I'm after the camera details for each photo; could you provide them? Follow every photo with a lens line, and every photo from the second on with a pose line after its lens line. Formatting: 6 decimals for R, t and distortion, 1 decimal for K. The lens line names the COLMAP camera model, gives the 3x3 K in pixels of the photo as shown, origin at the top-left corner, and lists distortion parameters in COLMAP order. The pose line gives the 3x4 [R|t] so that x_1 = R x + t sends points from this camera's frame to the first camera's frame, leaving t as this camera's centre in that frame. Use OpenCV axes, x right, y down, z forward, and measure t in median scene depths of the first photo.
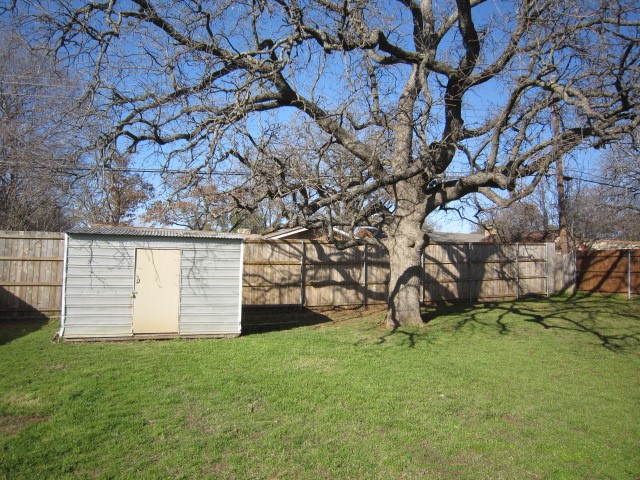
lens RADIAL K [[450.0, 0, 317.7], [0, 450.0, 237.4], [0, 0, 1]] dist [-0.080698, 0.071810]
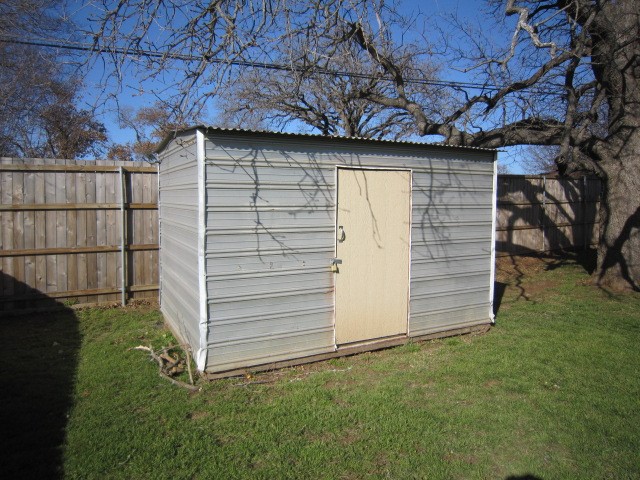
lens RADIAL K [[450.0, 0, 317.7], [0, 450.0, 237.4], [0, 0, 1]] dist [-0.080698, 0.071810]
pose [[0.988938, -0.037737, 0.143452, -0.377860], [0.022073, 0.993768, 0.109262, 0.034383], [-0.146681, -0.104887, 0.983607, 0.401320]]
